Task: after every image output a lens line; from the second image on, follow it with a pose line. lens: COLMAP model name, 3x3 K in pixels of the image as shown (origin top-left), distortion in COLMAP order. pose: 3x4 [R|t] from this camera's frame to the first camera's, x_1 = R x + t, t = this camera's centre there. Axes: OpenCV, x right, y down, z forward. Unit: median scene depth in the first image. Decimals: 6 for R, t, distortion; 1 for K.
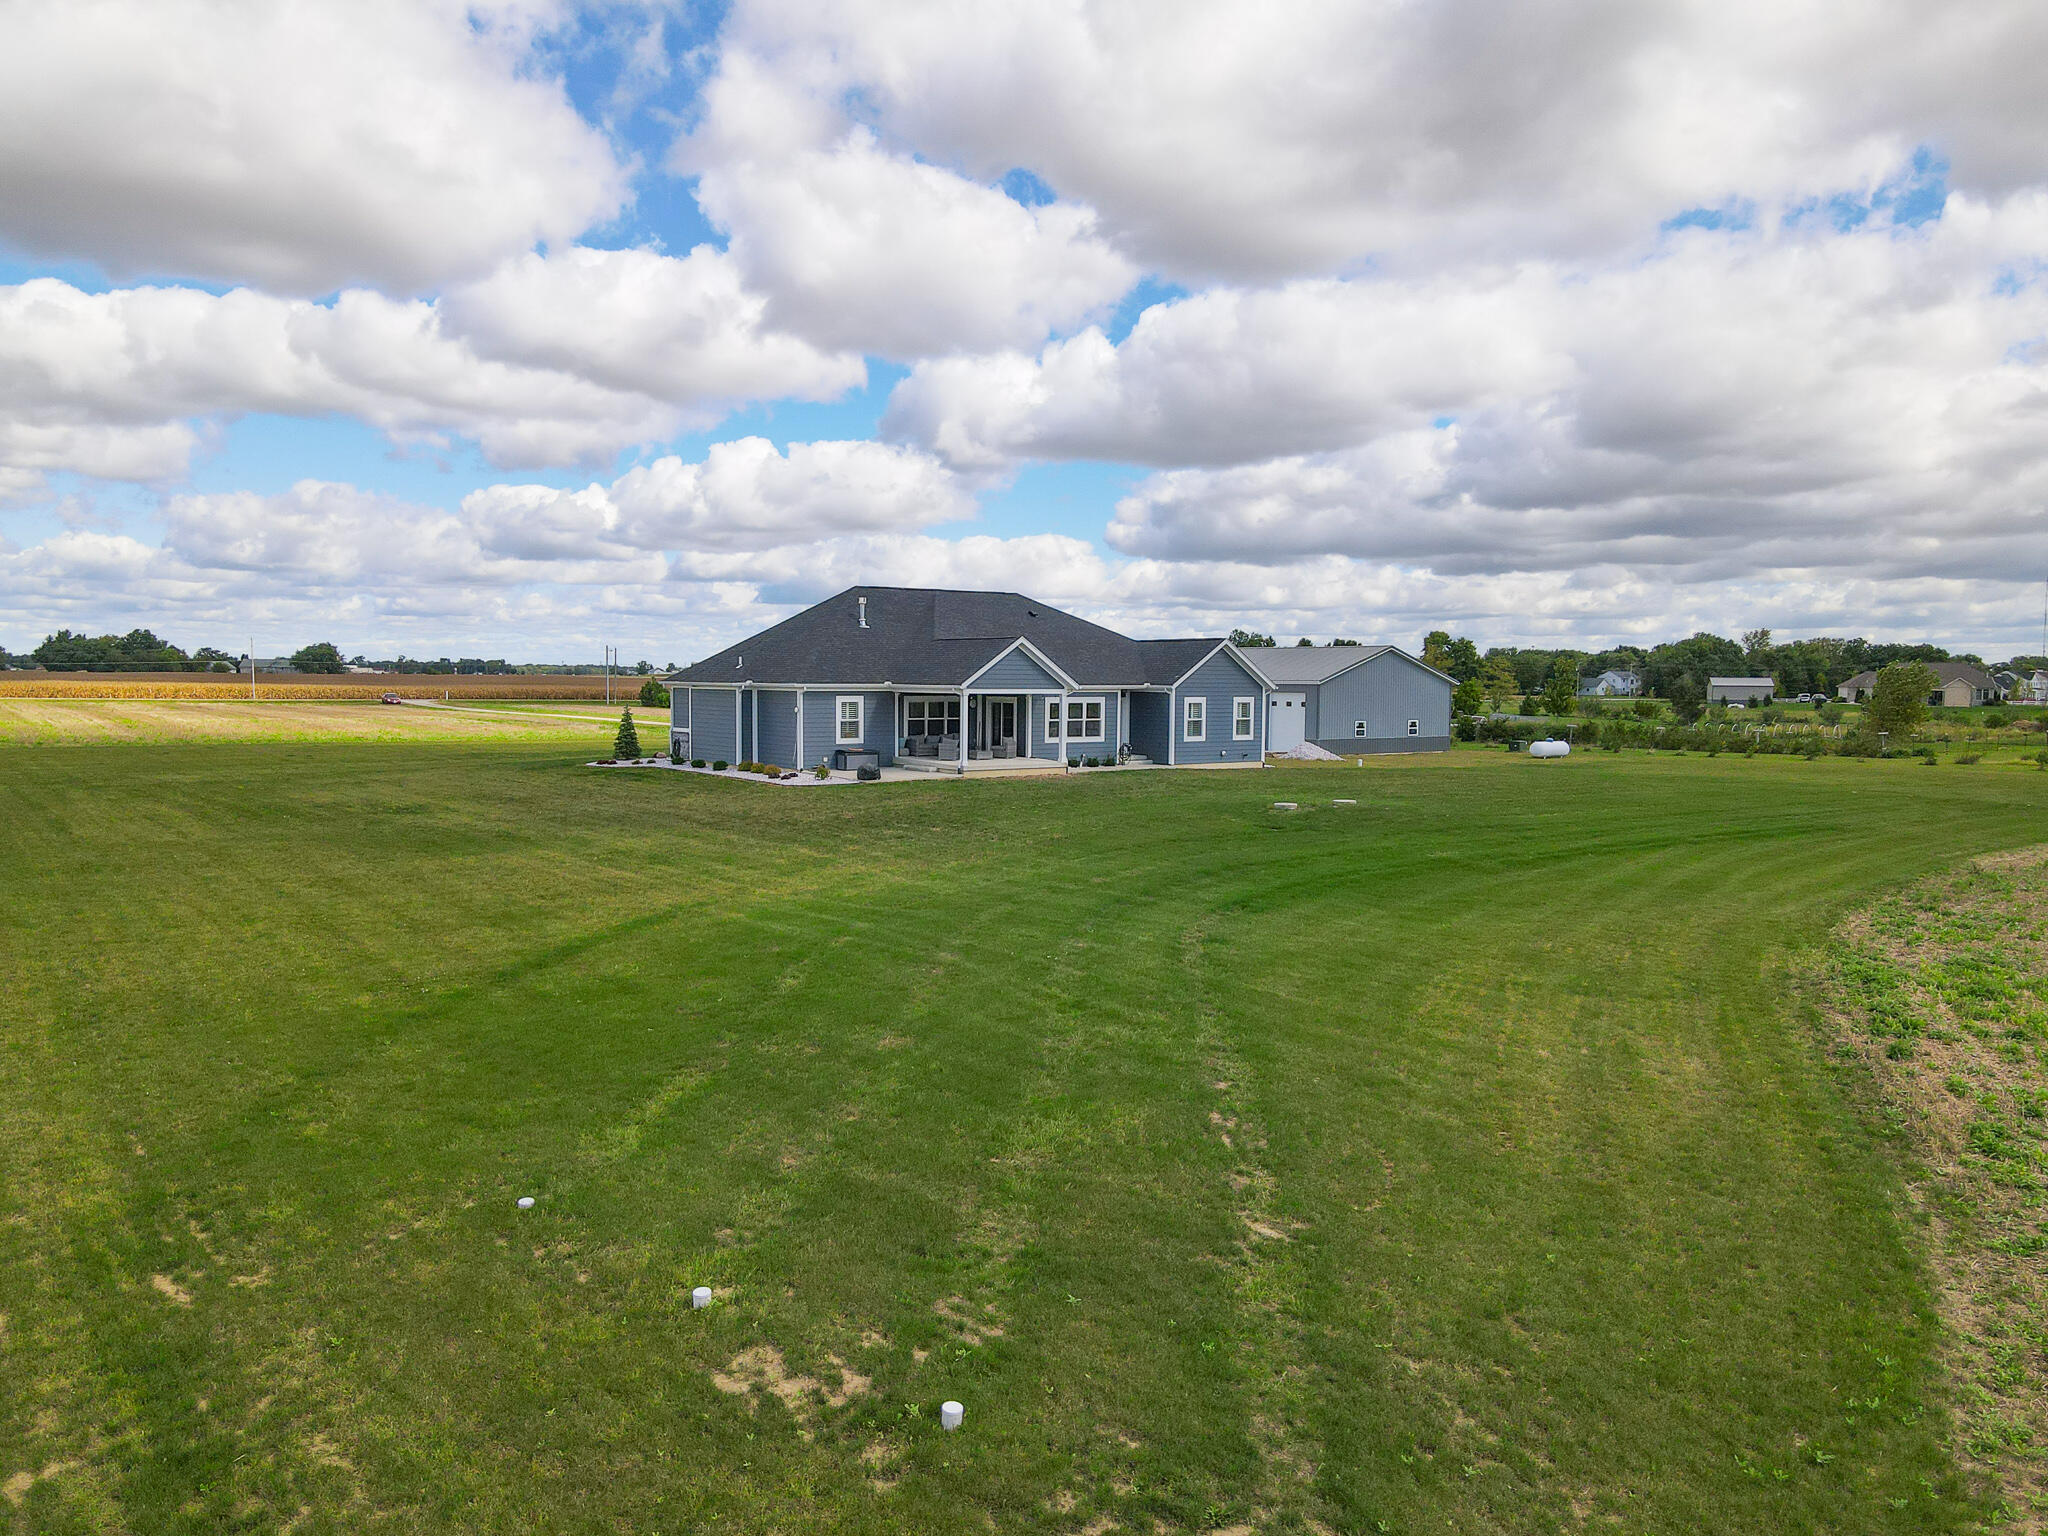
lens RADIAL K [[1534.9, 0, 1024.0], [0, 1534.9, 768.0], [0, 0, 1]] dist [-0.033041, 0.111319]
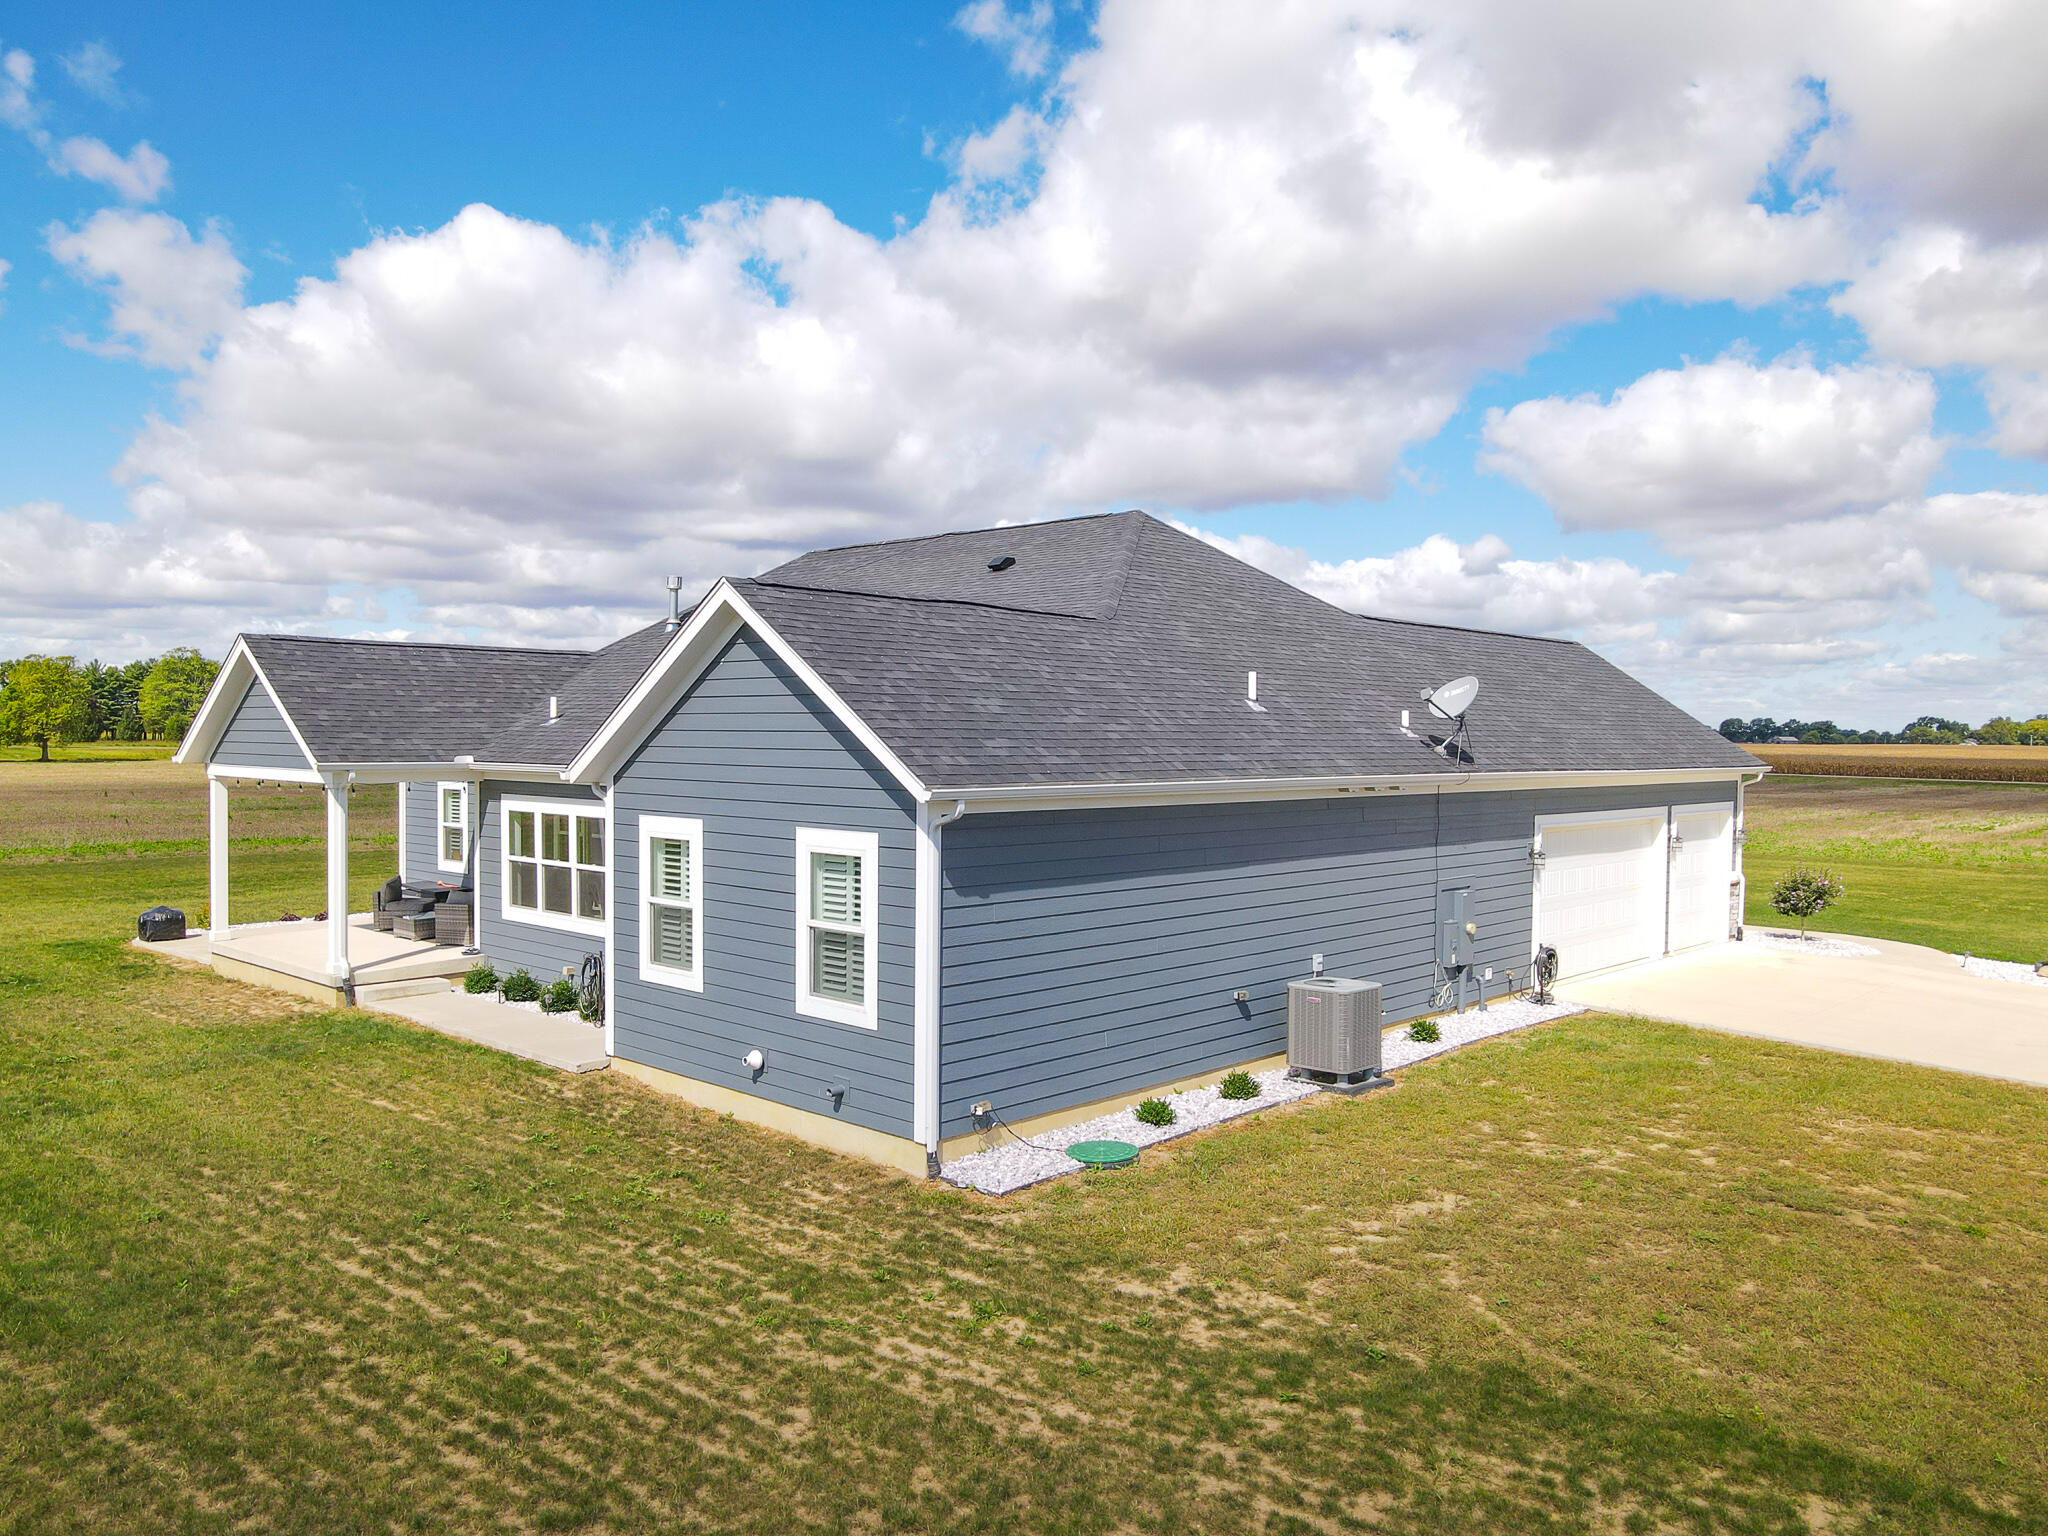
lens RADIAL K [[1534.9, 0, 1024.0], [0, 1534.9, 768.0], [0, 0, 1]] dist [-0.033041, 0.111319]
pose [[0.202226, 0.031963, -0.978817, 0.392648], [-0.057752, 0.998117, 0.020662, -0.065725], [0.977635, 0.052350, 0.203691, 1.048086]]
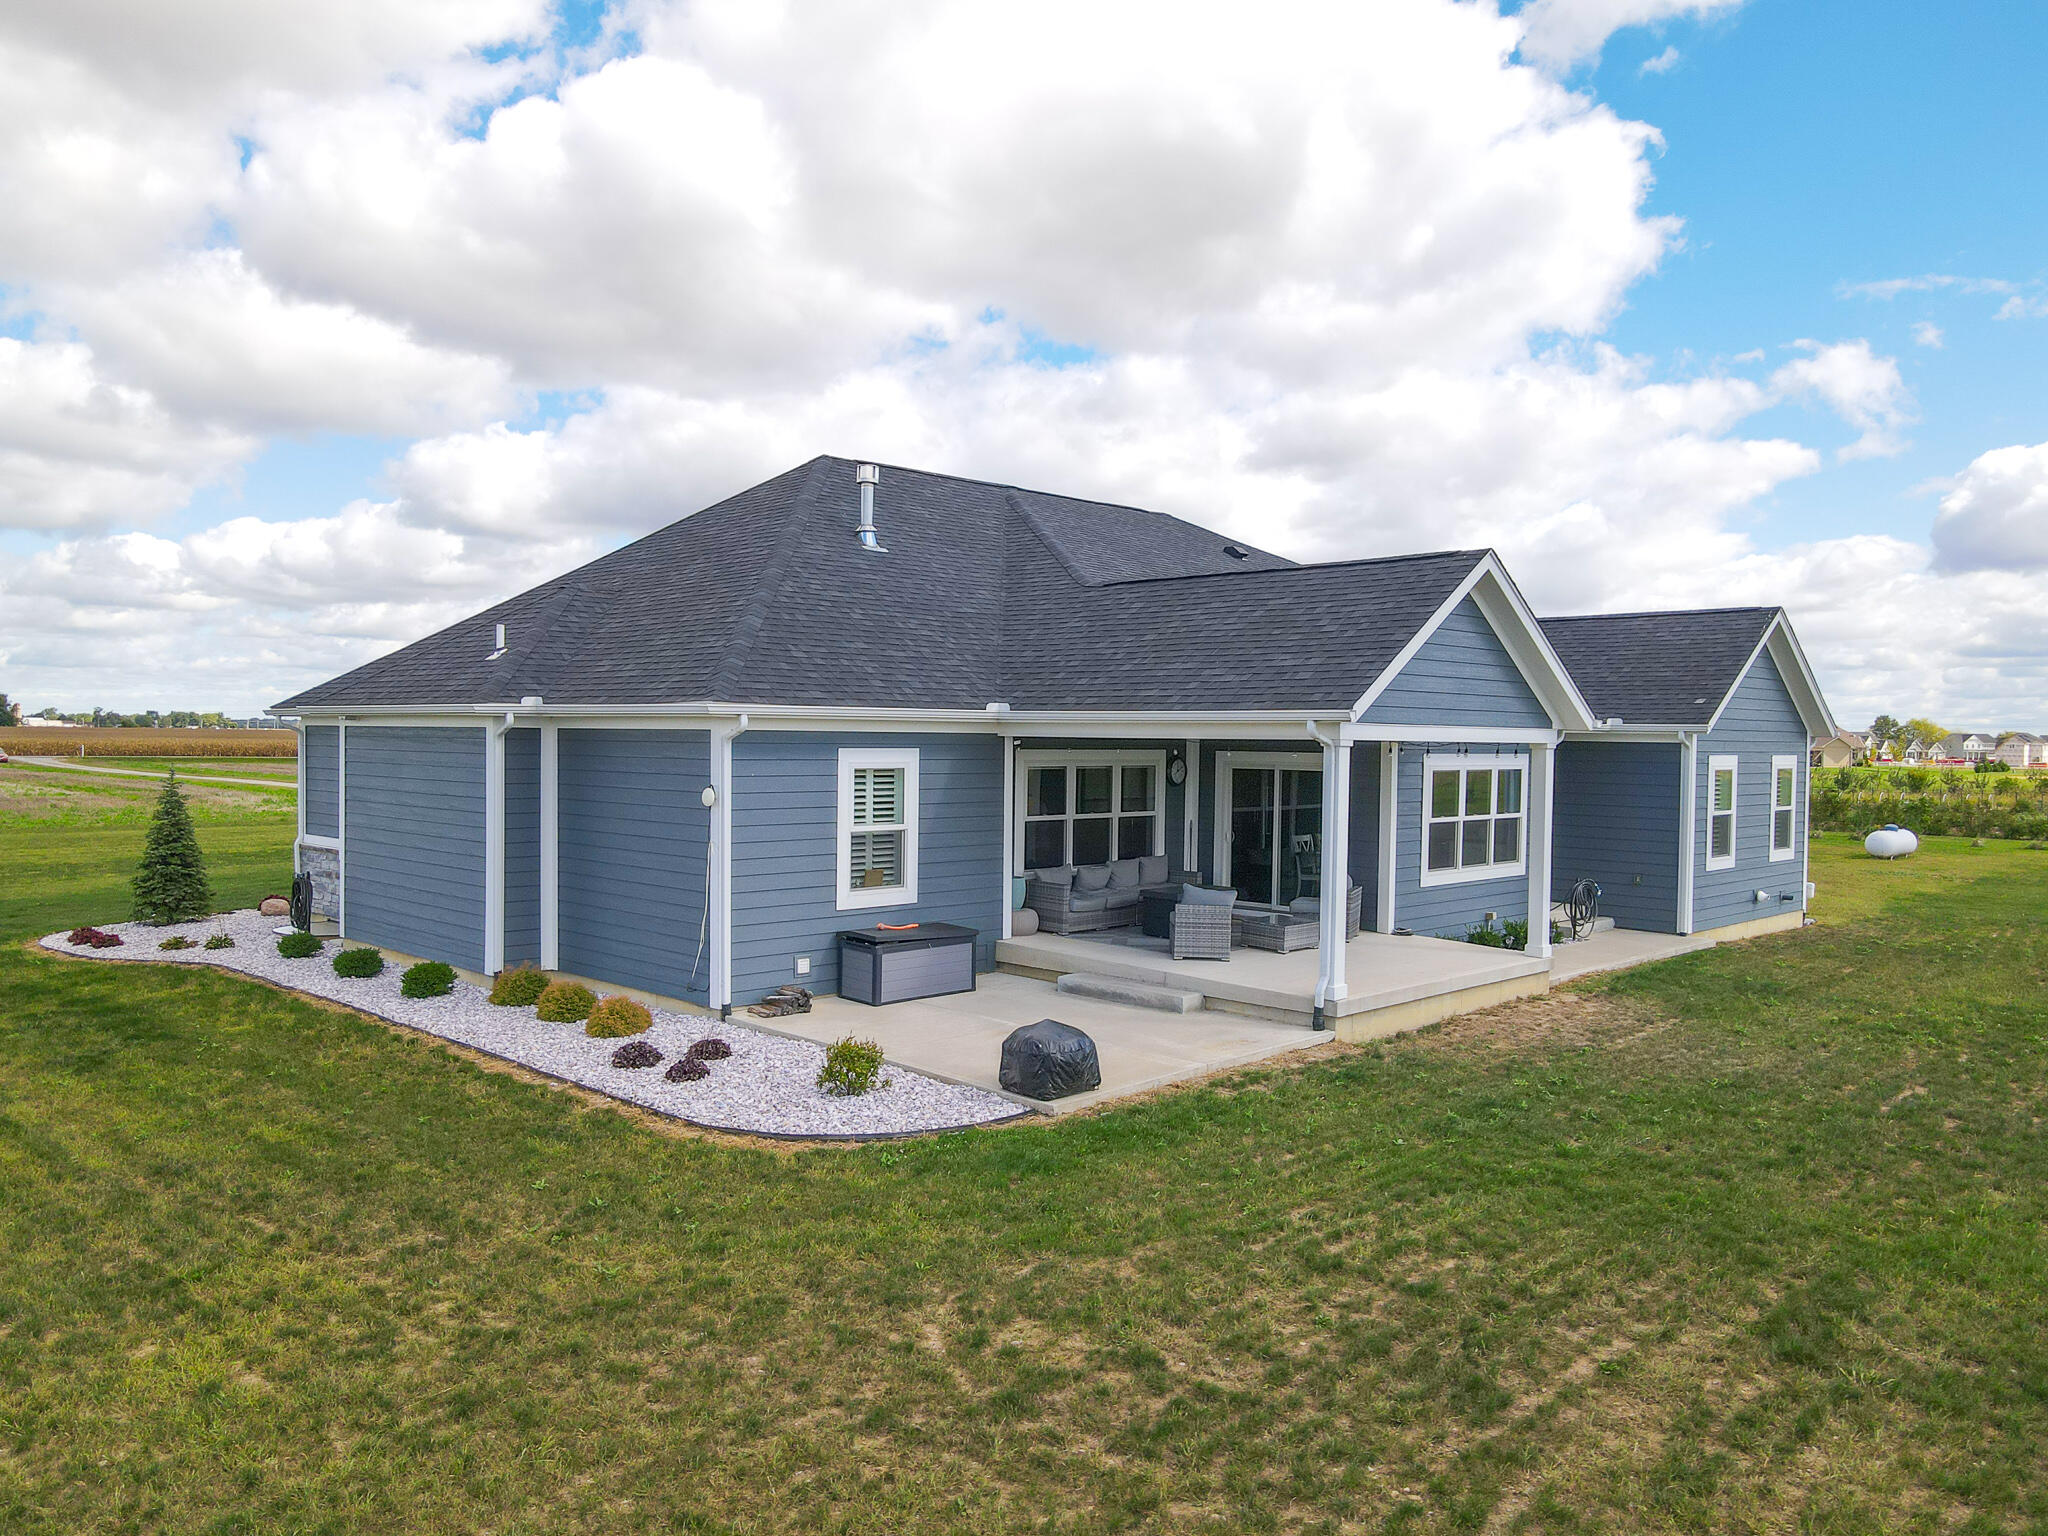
lens RADIAL K [[1534.9, 0, 1024.0], [0, 1534.9, 768.0], [0, 0, 1]] dist [-0.033041, 0.111319]
pose [[0.987937, 0.001286, 0.154851, -0.127495], [0.004498, 0.999305, -0.036997, -0.030747], [-0.154791, 0.037247, 0.987245, 0.673481]]
